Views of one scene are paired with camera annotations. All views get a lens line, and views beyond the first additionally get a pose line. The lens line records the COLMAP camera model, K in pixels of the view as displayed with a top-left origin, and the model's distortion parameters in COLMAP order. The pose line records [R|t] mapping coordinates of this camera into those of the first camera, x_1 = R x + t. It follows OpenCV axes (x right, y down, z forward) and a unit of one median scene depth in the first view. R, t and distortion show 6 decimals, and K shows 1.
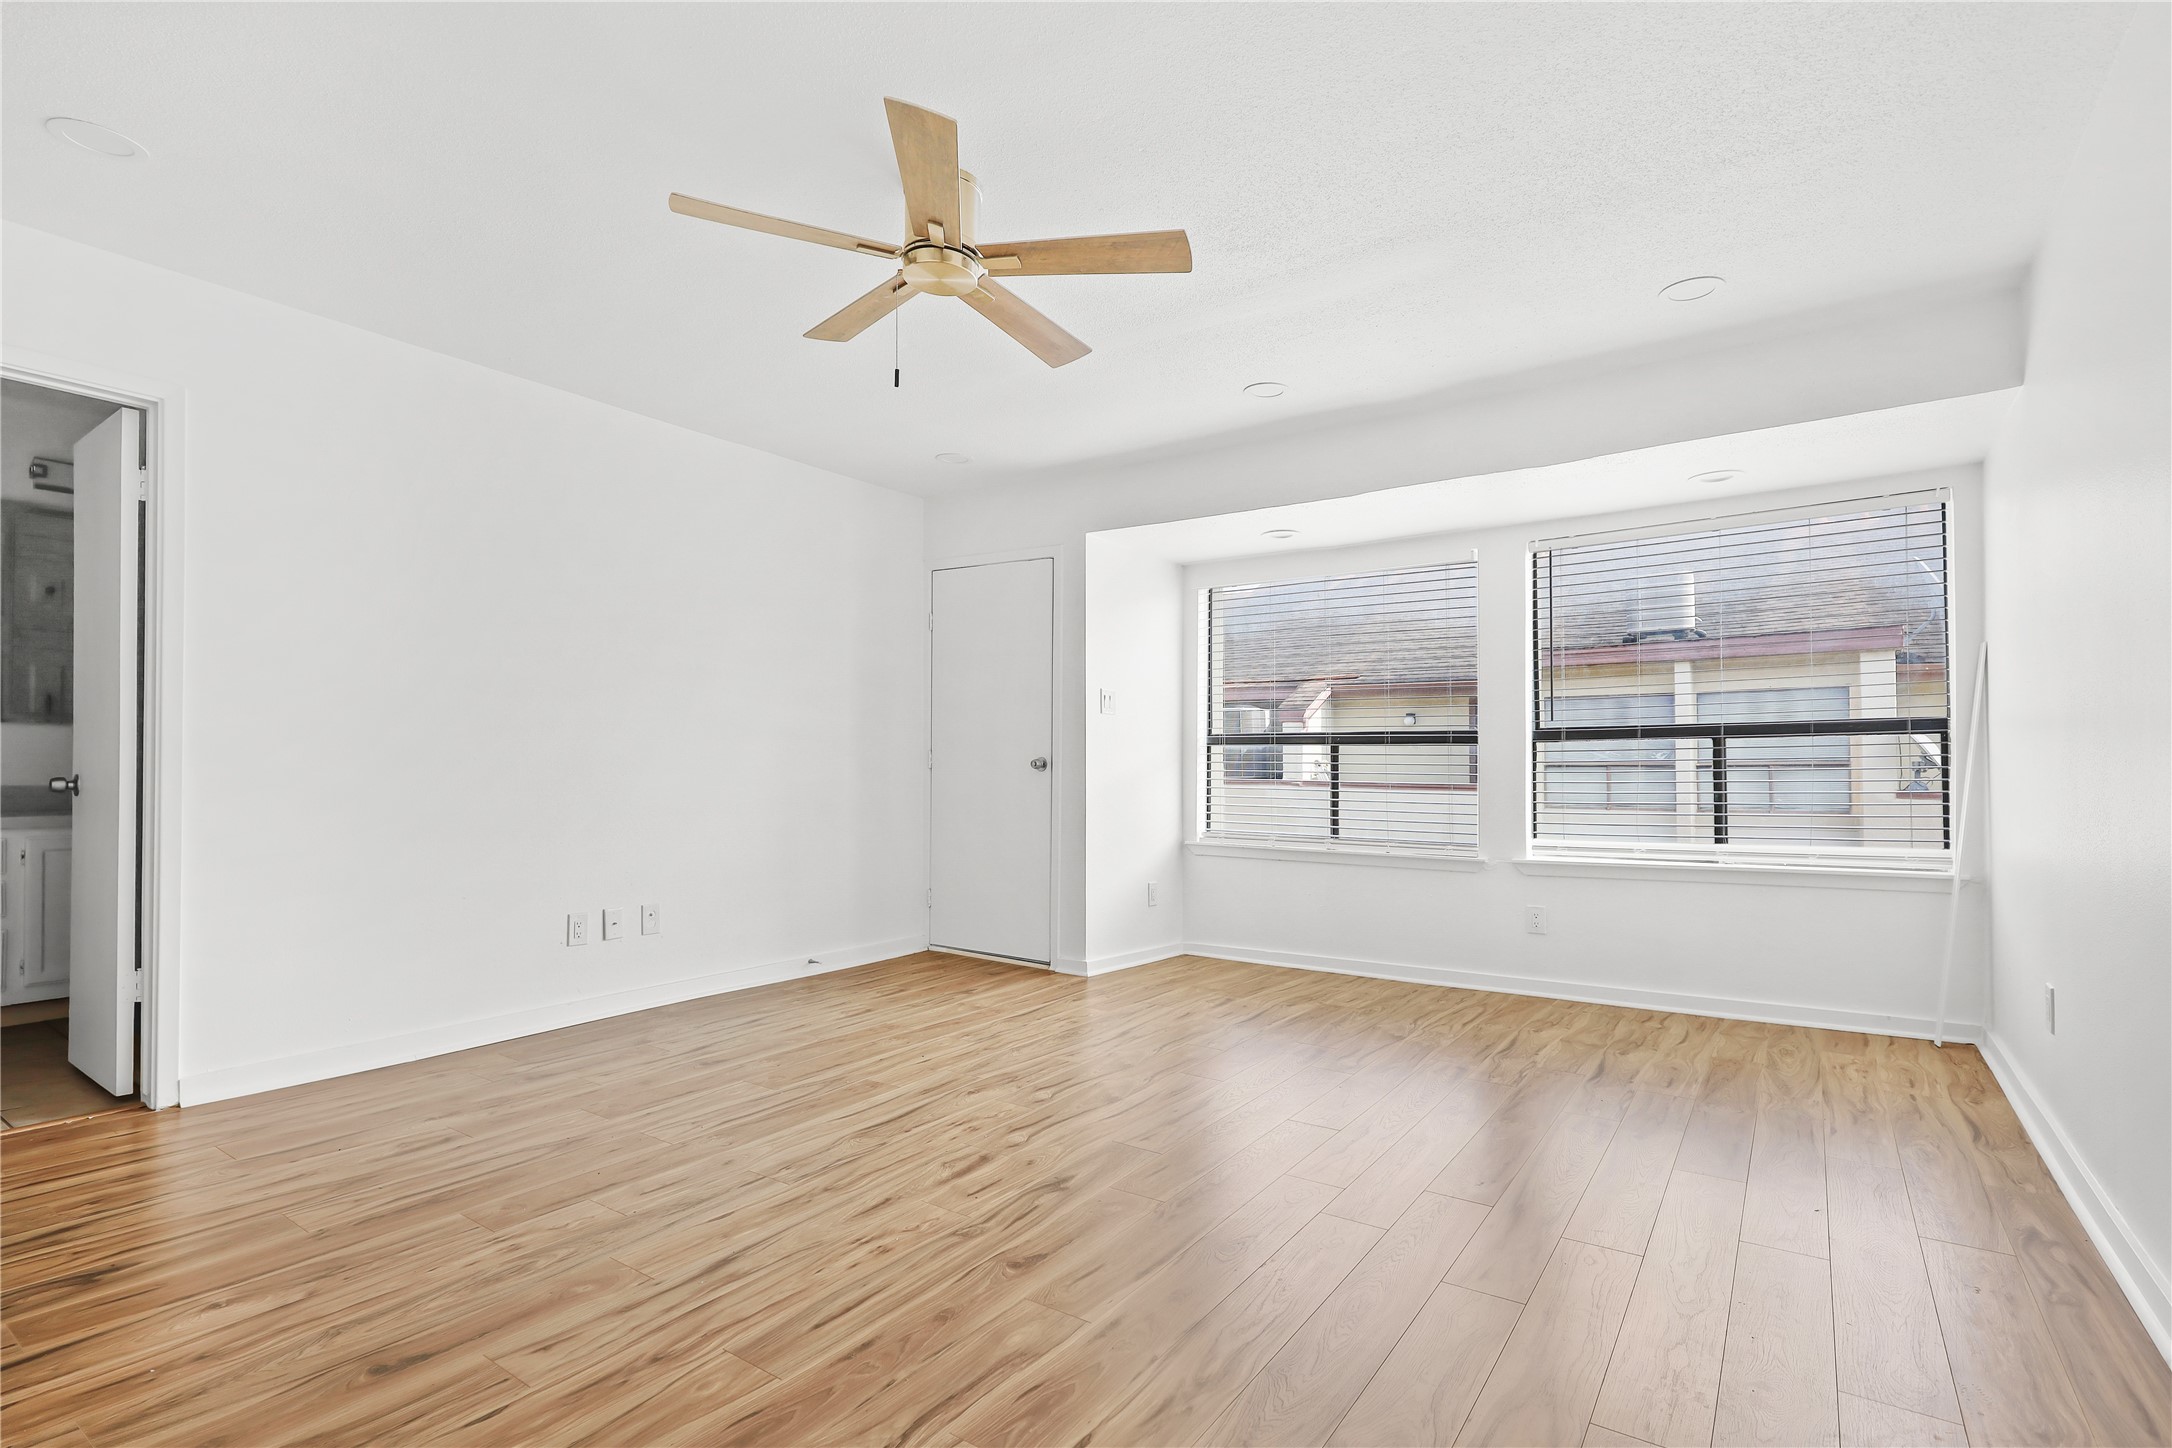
lens RADIAL K [[1005.8, 0, 1098.9], [0, 1005.8, 764.2], [0, 0, 1]] dist [0.002306, 0.000835]
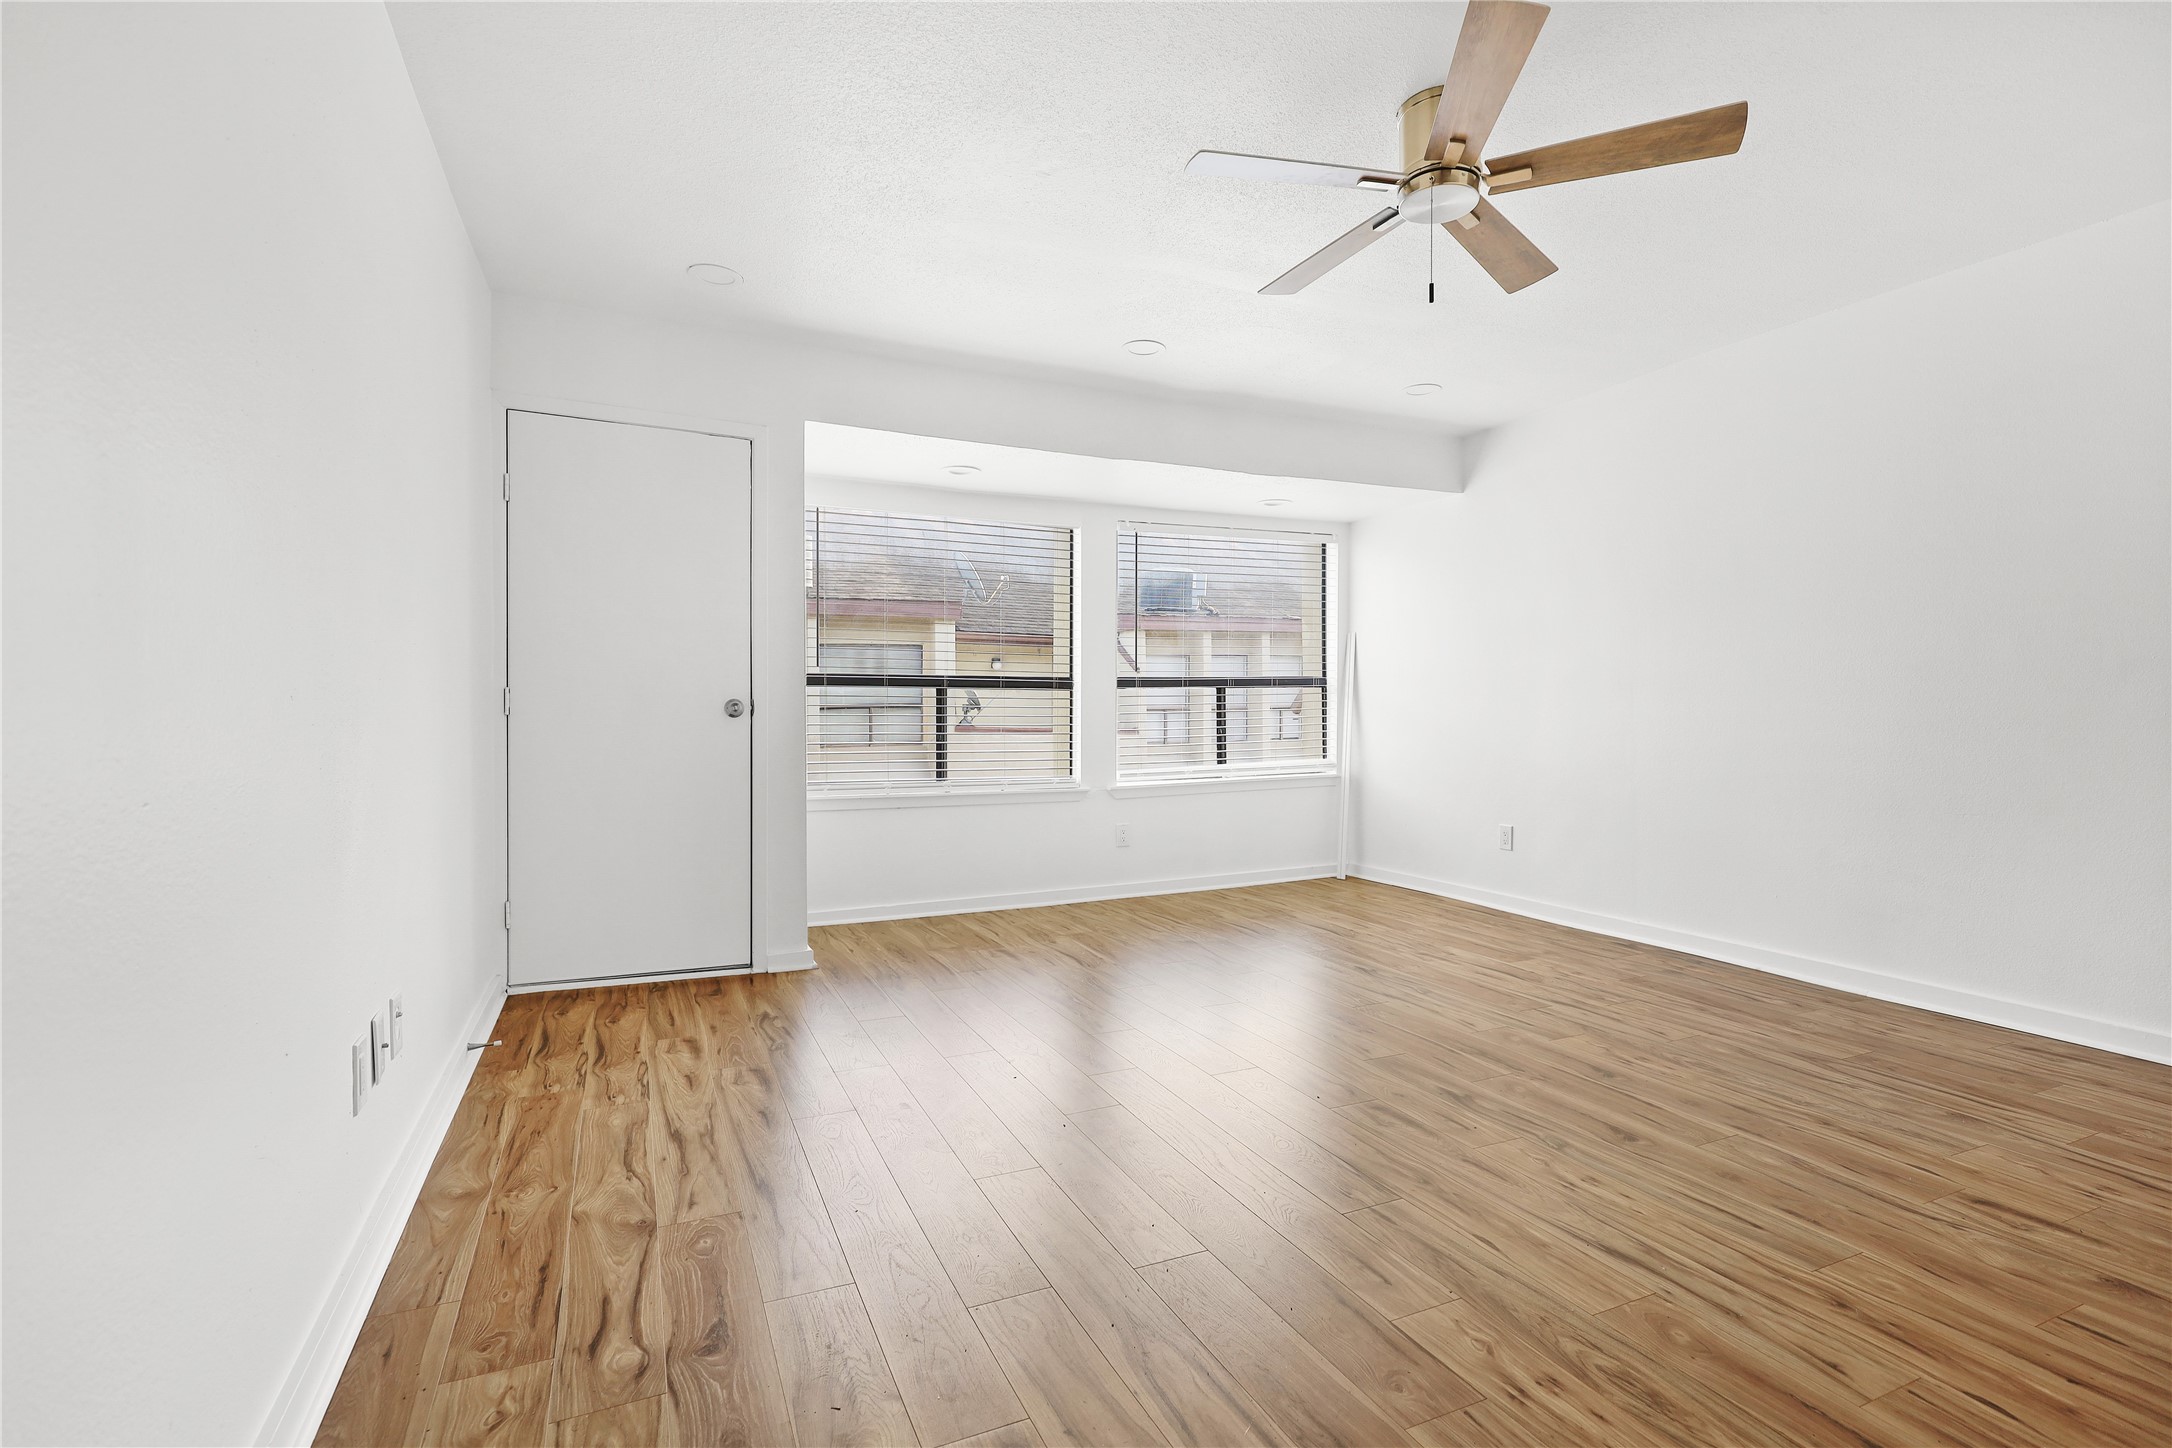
lens RADIAL K [[1005.8, 0, 1078.0], [0, 1005.8, 714.4], [0, 0, 1]] dist [0.002306, 0.000835]
pose [[0.524192, -0.006029, 0.851579, -0.660561], [0.001741, 0.999980, 0.006008, 0.001685], [-0.851598, -0.001667, 0.524192, 0.443041]]
